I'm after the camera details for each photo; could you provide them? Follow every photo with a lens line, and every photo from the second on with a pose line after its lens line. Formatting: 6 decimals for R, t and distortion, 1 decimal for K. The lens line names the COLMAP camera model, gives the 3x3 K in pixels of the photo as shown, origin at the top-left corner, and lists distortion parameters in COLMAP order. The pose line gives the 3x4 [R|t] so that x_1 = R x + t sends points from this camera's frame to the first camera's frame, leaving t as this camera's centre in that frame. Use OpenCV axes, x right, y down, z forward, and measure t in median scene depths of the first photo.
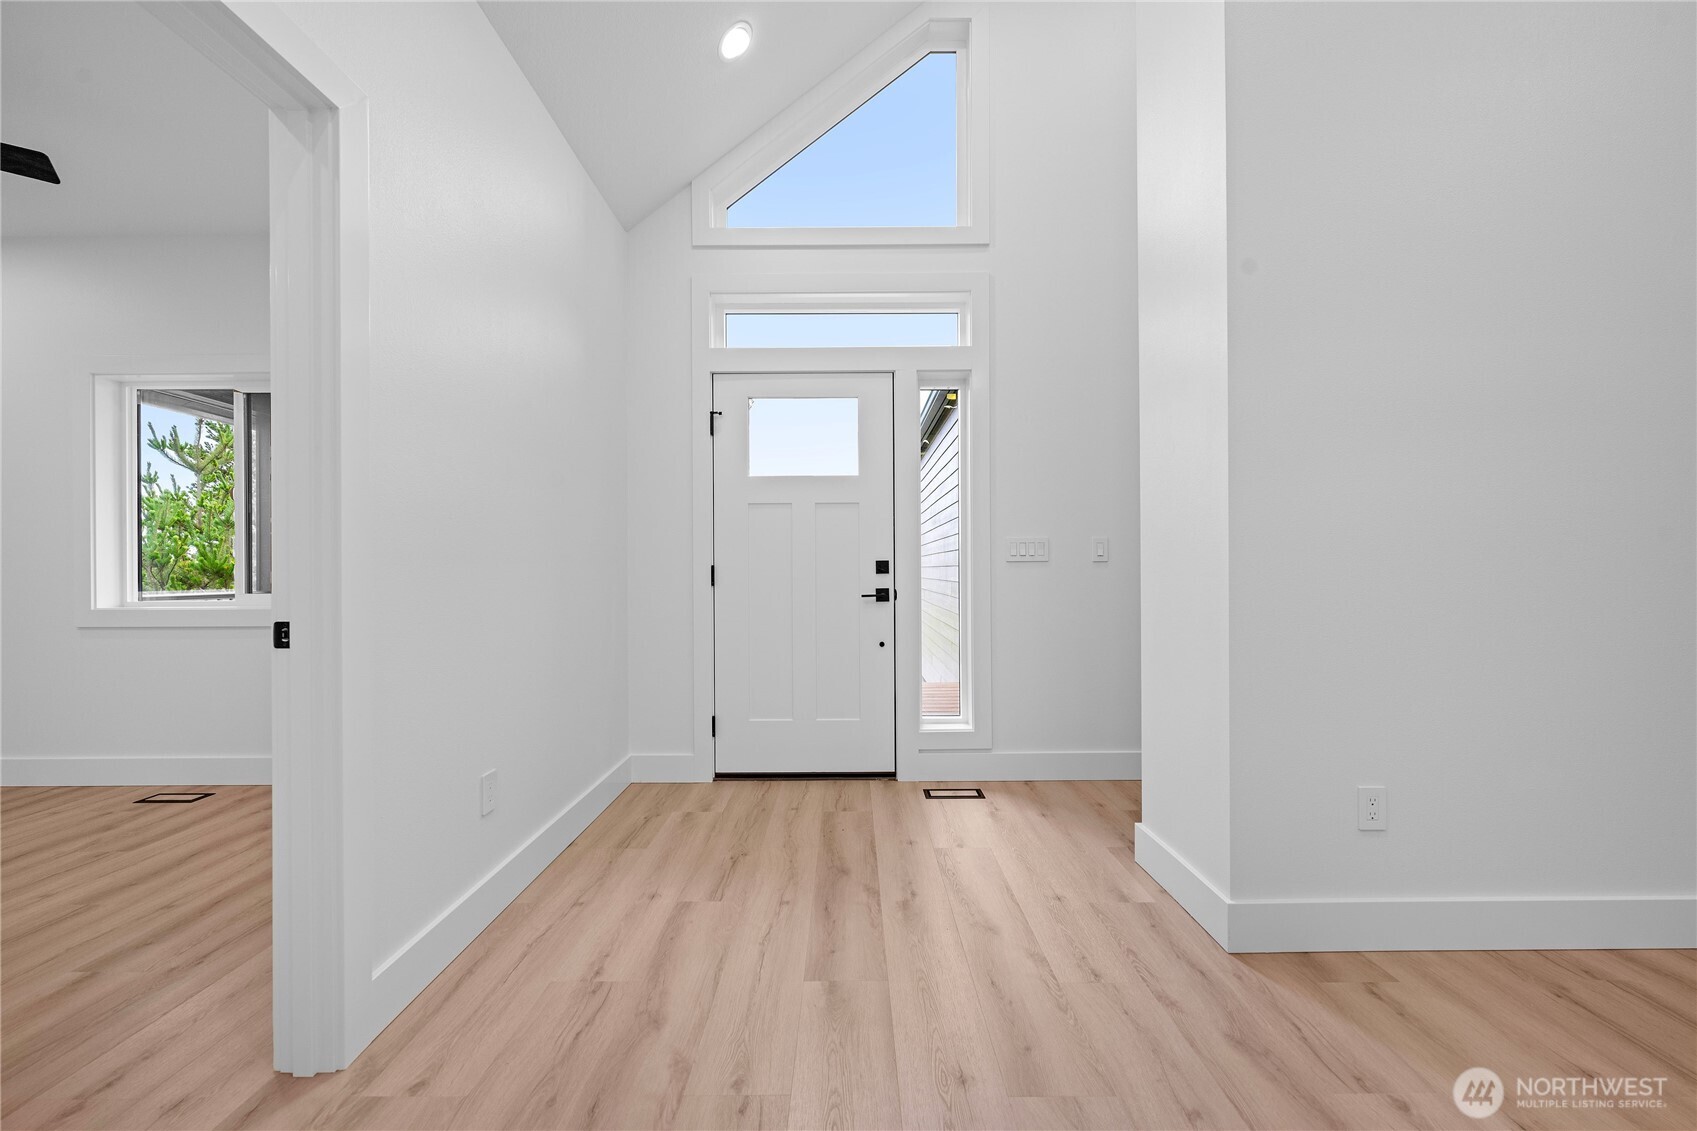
lens RADIAL K [[677.2, 0, 866.4], [0, 677.2, 572.1], [0, 0, 1]] dist [-0.000808, 0.000244]
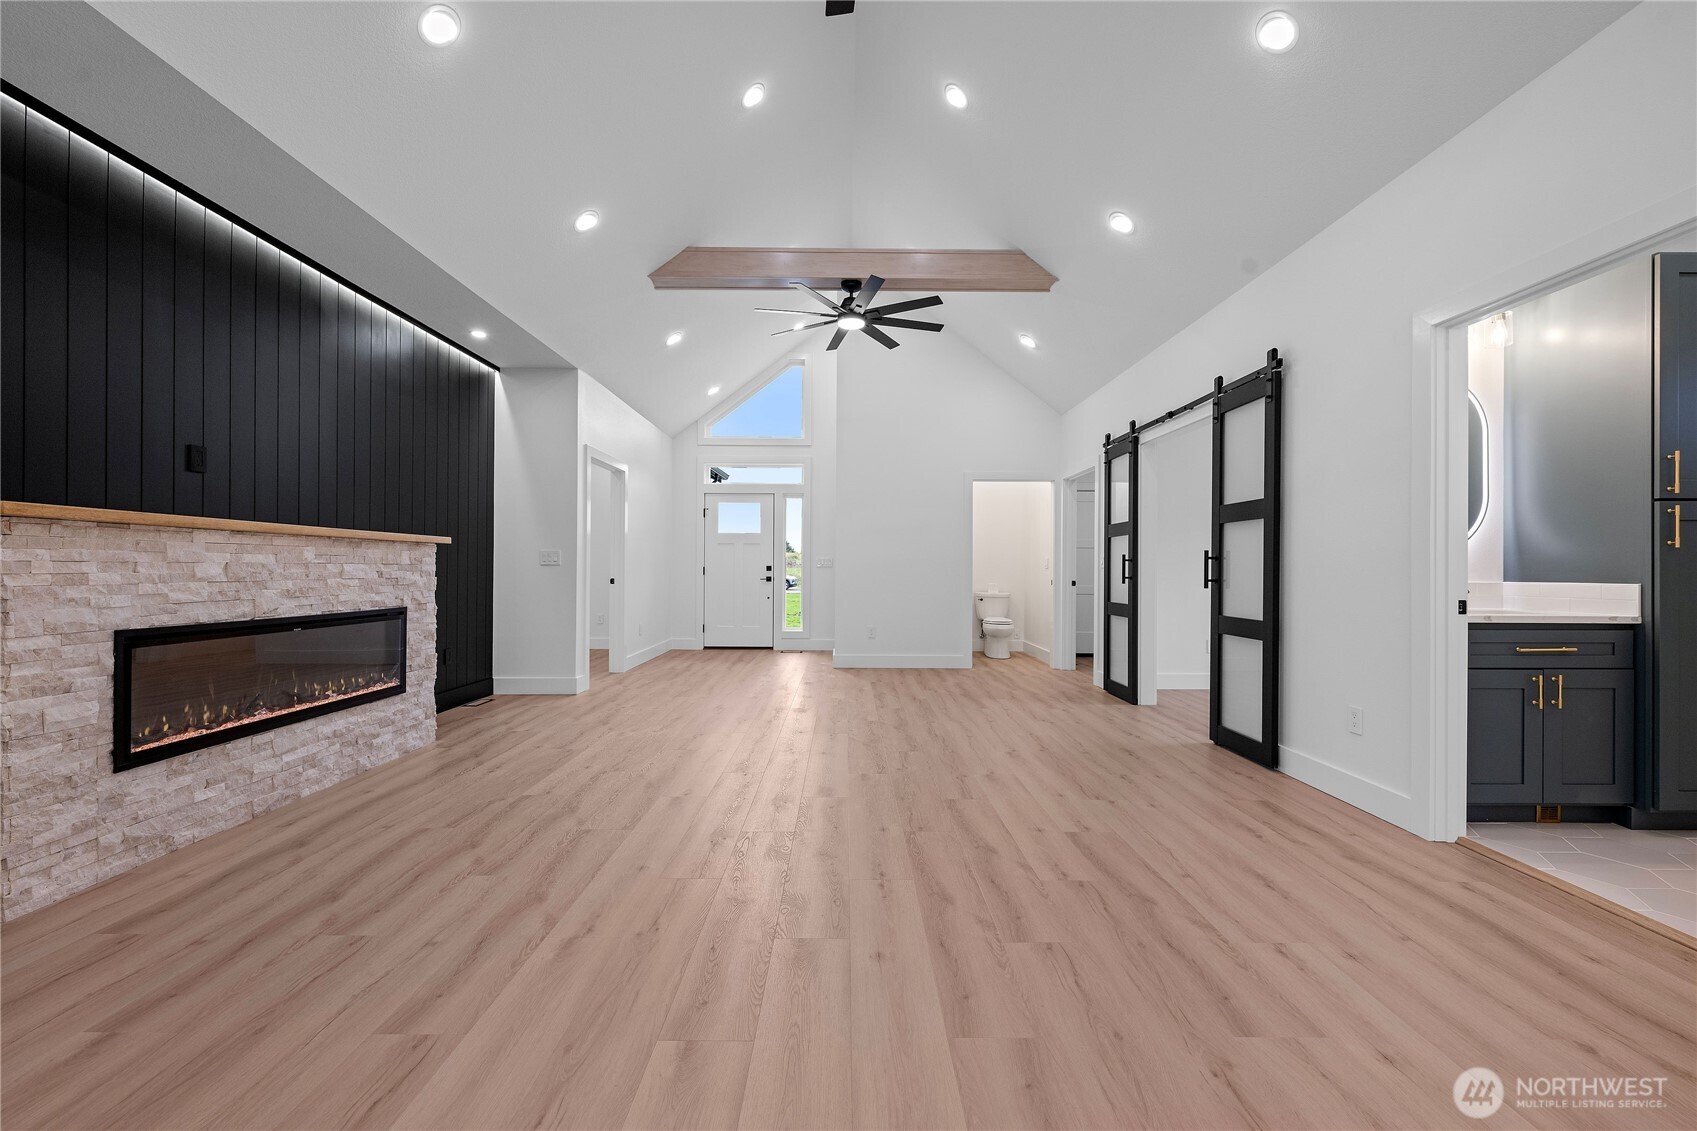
lens RADIAL K [[677.2, 0, 846.1], [0, 677.2, 566.4], [0, 0, 1]] dist [-0.000808, 0.000244]
pose [[0.999946, 0.010377, -0.000921, 0.319115], [-0.010383, 0.999917, -0.007658, 0.001876], [0.000842, 0.007667, 0.999970, -1.578237]]
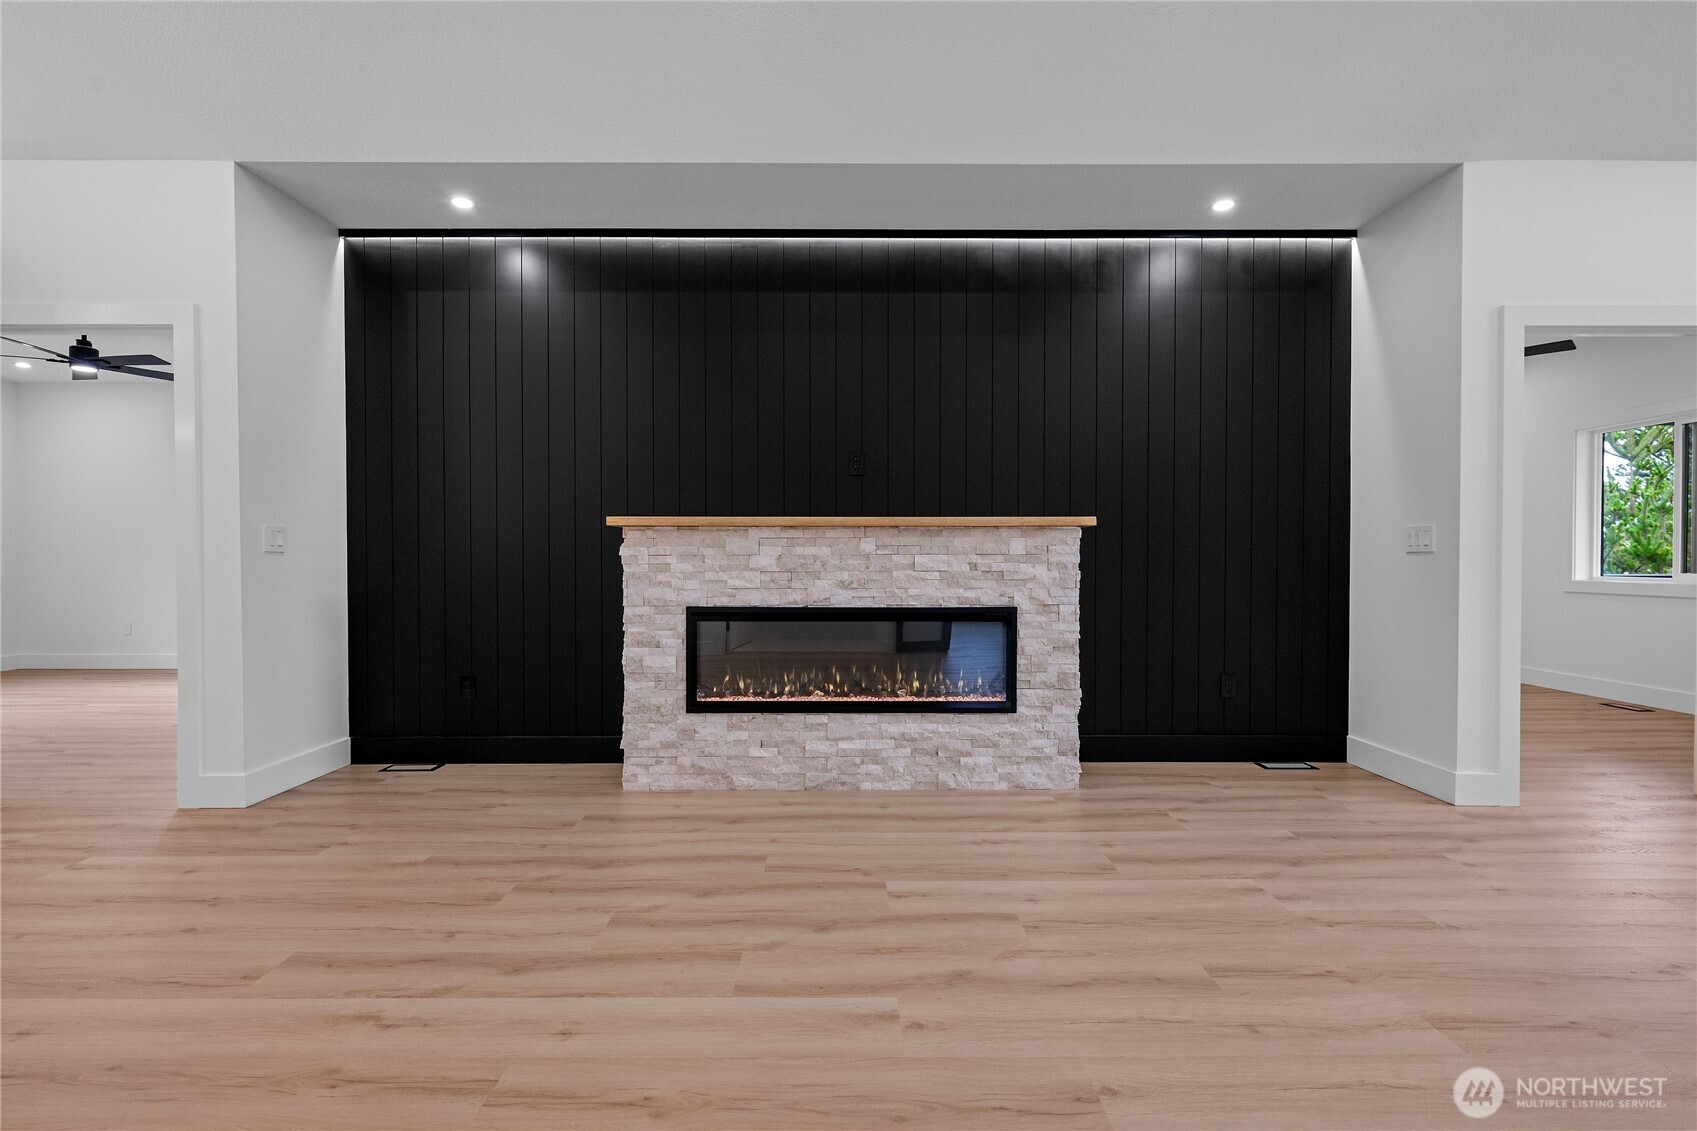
lens RADIAL K [[761.3, 0, 850.3], [0, 761.3, 566.6], [0, 0, 1]] dist [0.001541, 0.001978]
pose [[0.002374, 0.016591, -0.999860, 0.610891], [-0.003156, 0.999858, 0.016583, -0.002690], [0.999992, 0.003116, 0.002426, -0.668383]]
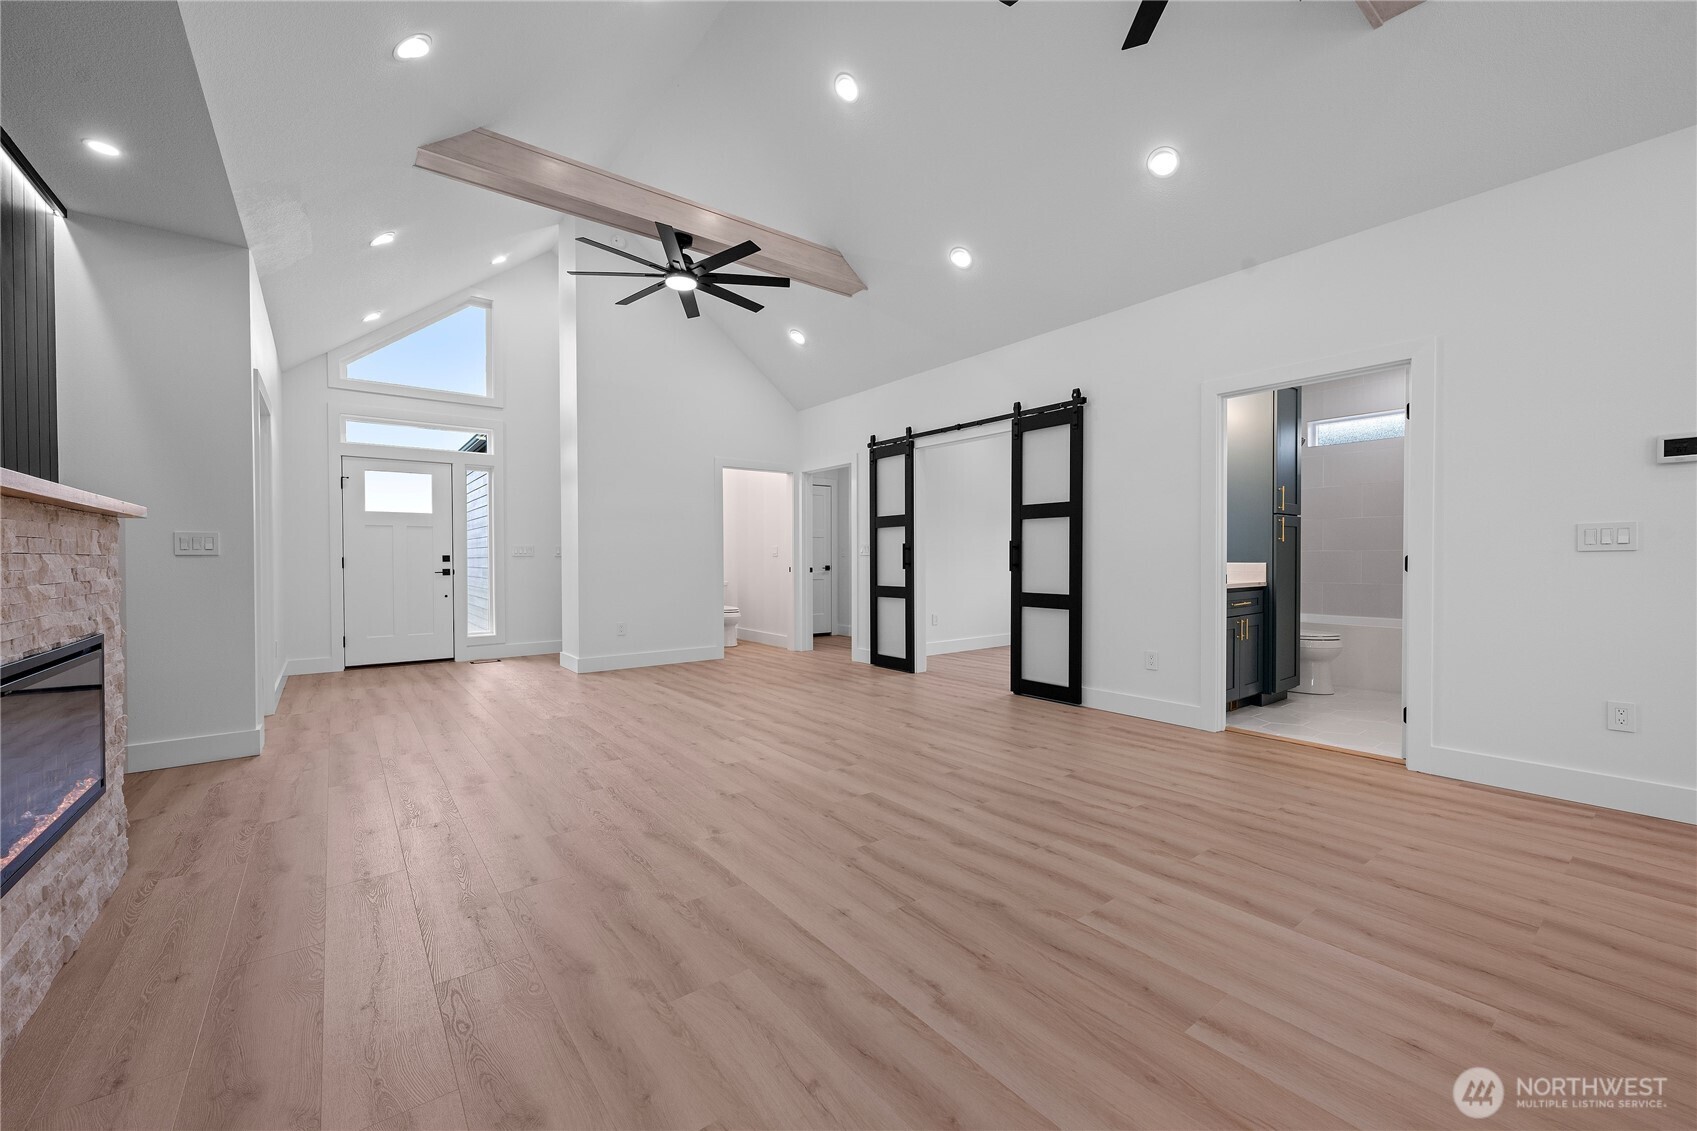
lens RADIAL K [[677.2, 0, 848.5], [0, 677.2, 565.6], [0, 0, 1]] dist [-0.000808, 0.000244]
pose [[0.791529, -0.004554, 0.611114, -0.259931], [0.001360, 0.999983, 0.005691, 0.003979], [-0.611130, -0.003673, 0.791522, -1.338420]]
